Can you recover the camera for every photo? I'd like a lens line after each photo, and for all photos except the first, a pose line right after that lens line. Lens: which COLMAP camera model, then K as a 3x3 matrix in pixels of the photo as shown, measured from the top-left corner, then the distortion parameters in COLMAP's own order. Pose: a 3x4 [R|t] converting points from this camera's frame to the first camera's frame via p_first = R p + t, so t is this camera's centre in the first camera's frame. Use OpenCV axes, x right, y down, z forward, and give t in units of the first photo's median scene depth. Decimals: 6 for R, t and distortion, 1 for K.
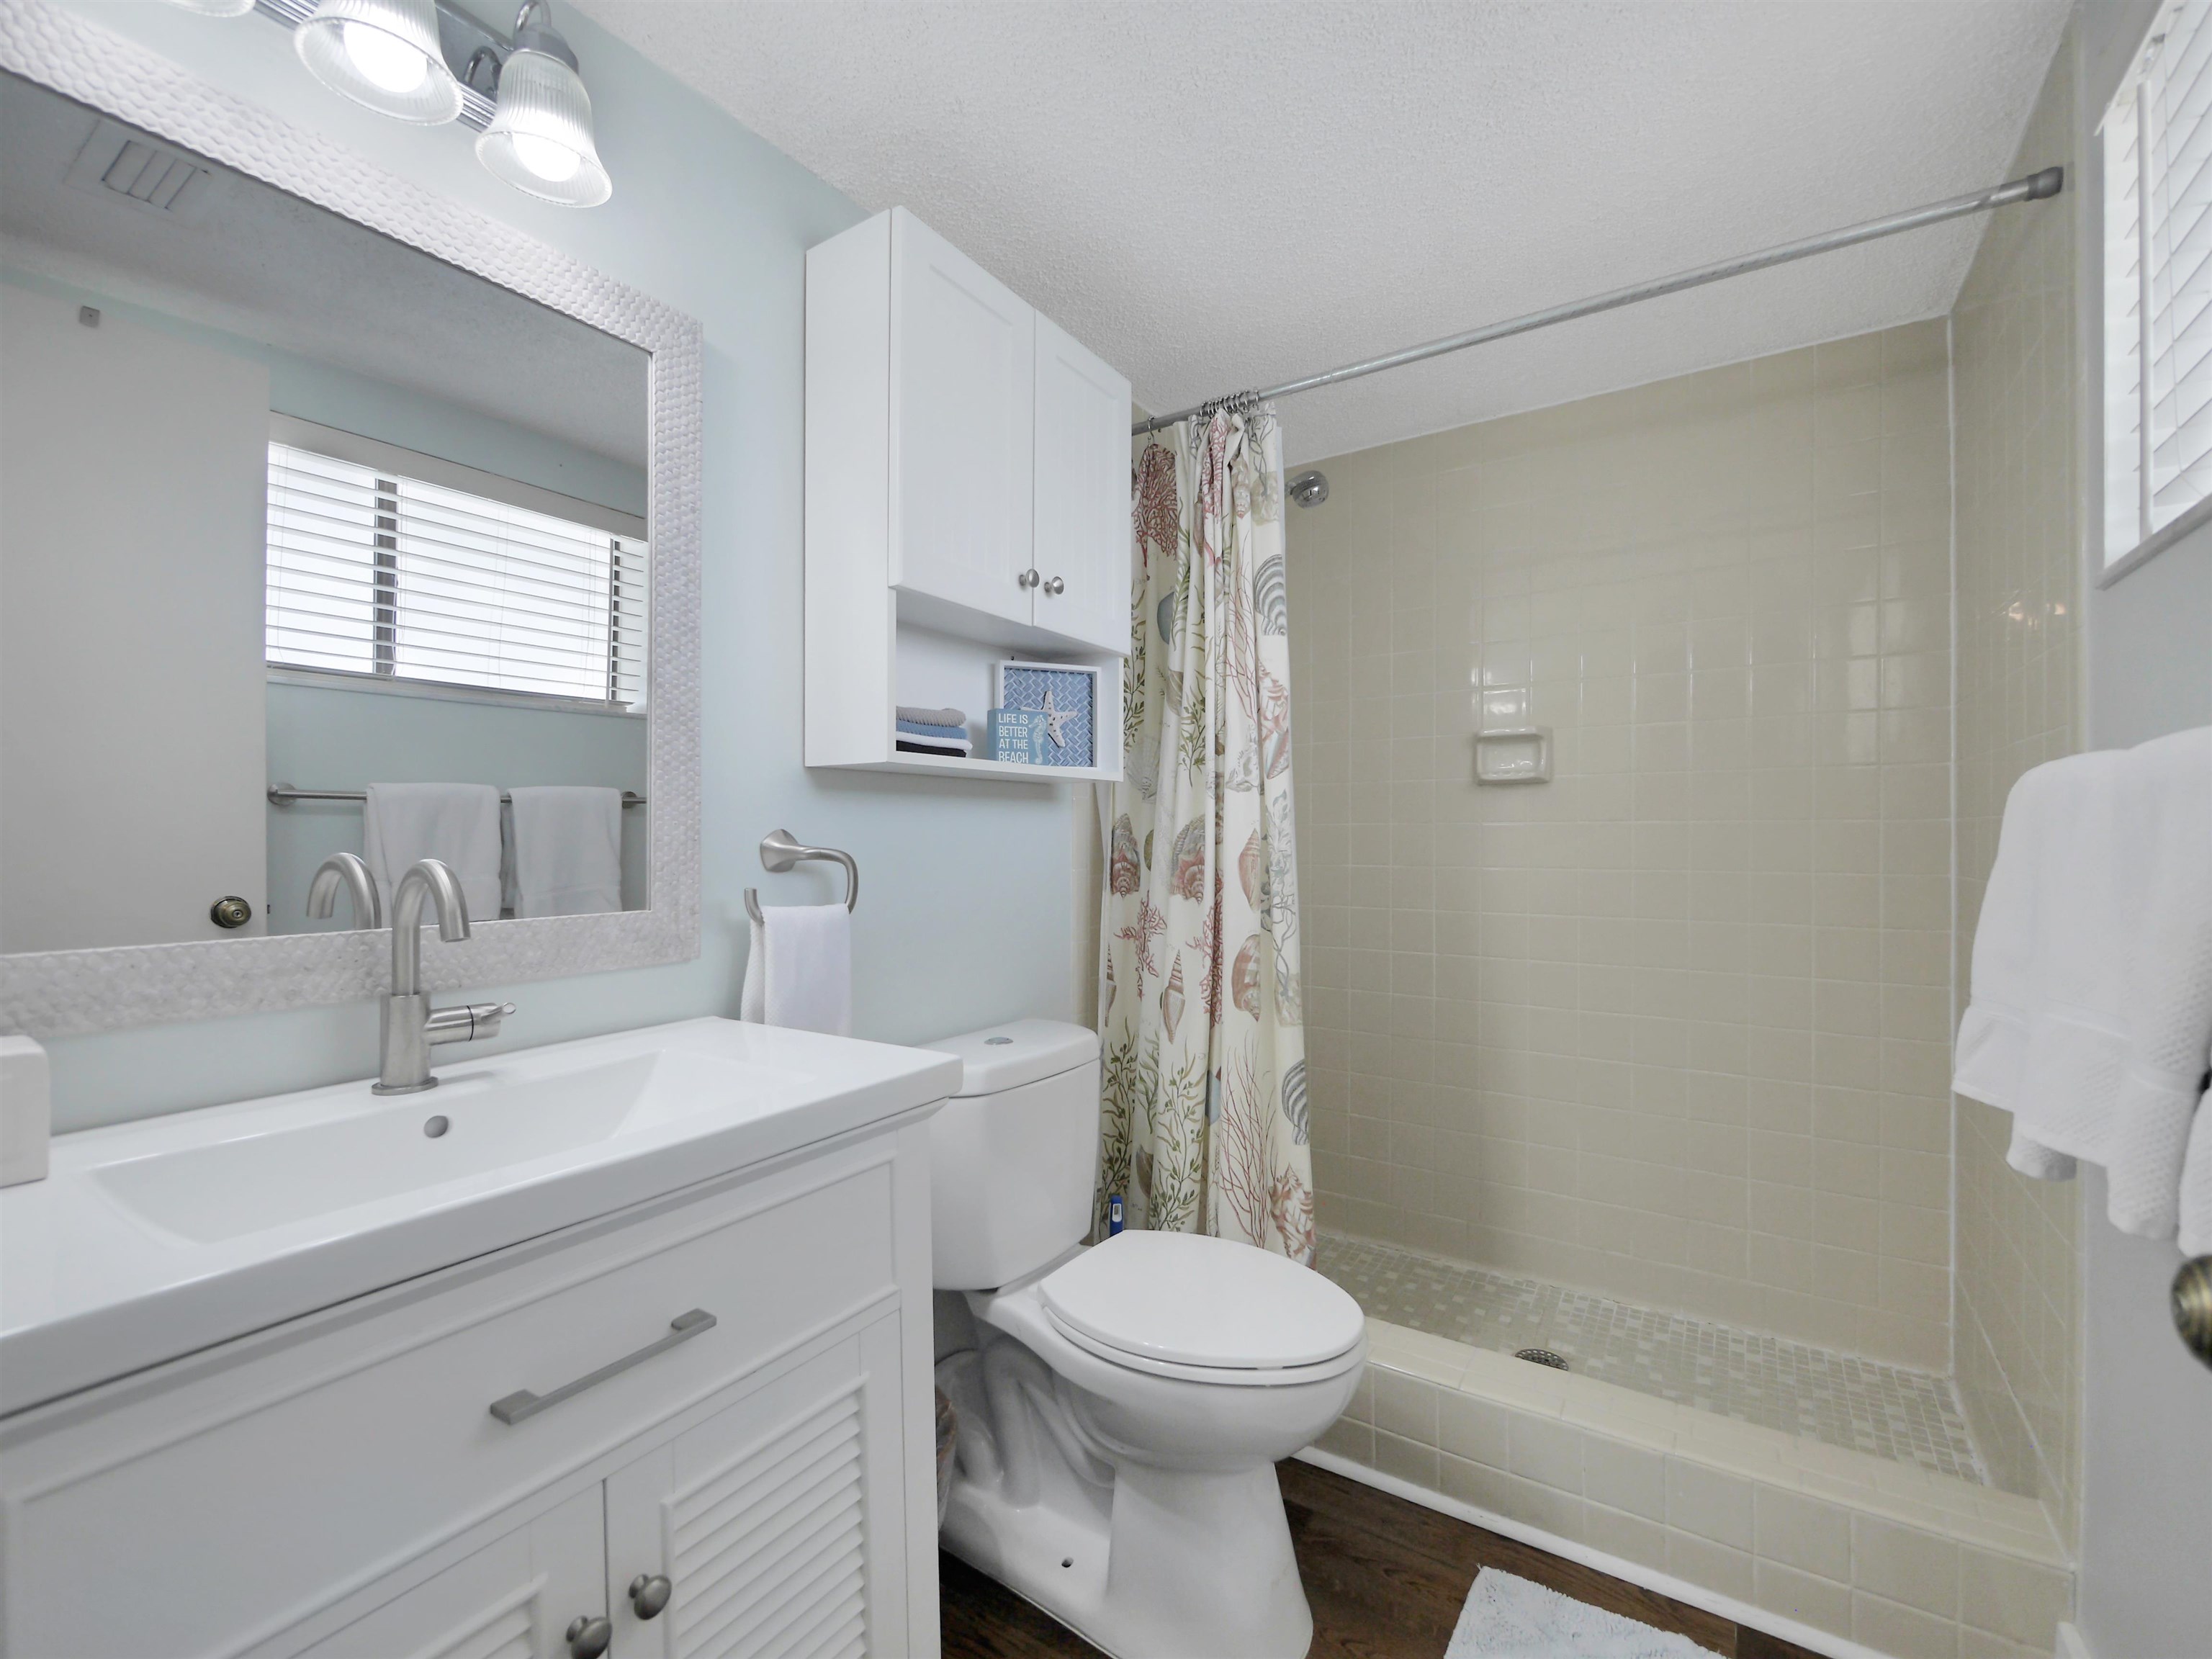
lens RADIAL K [[946.8, 0, 1095.8], [0, 946.8, 844.9], [0, 0, 1]] dist [0.000041, -0.000158]
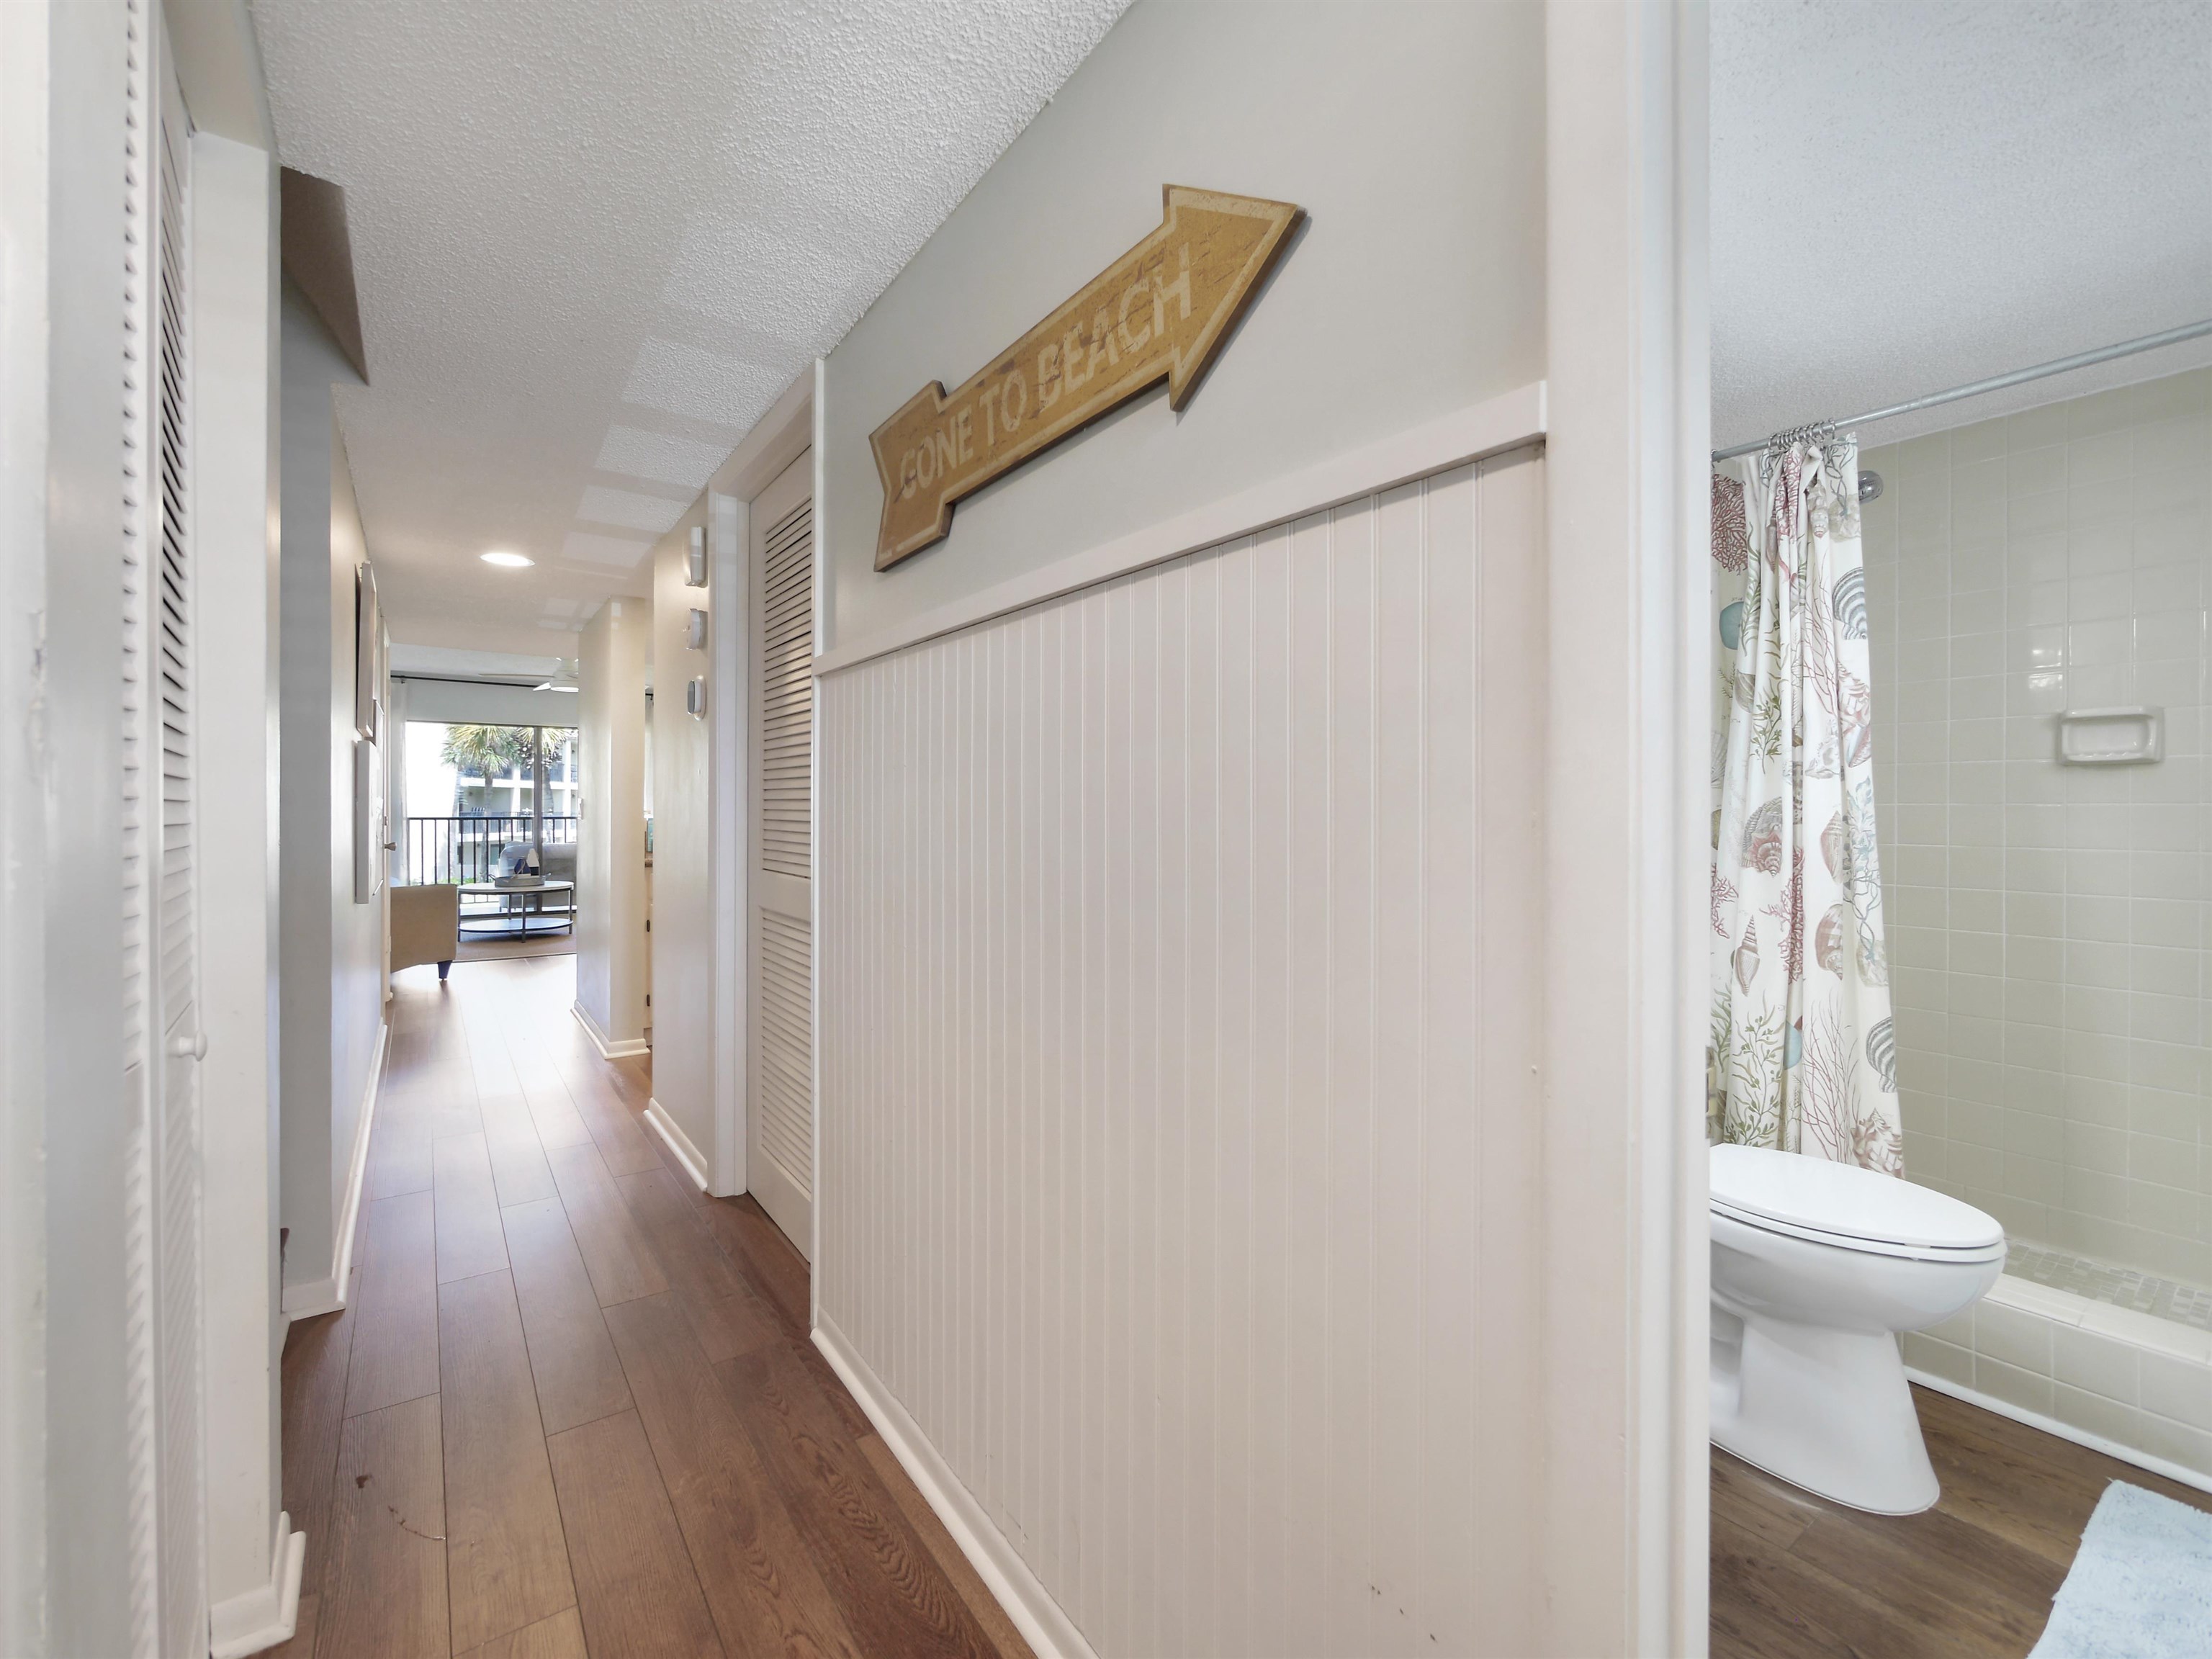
lens RADIAL K [[946.8, 0, 1109.6], [0, 946.8, 812.8], [0, 0, 1]] dist [0.000041, -0.000158]
pose [[0.941113, 0.004604, -0.338061, -0.263352], [-0.006022, 0.999977, -0.003148, -0.006207], [0.338039, 0.004998, 0.941119, -0.356688]]
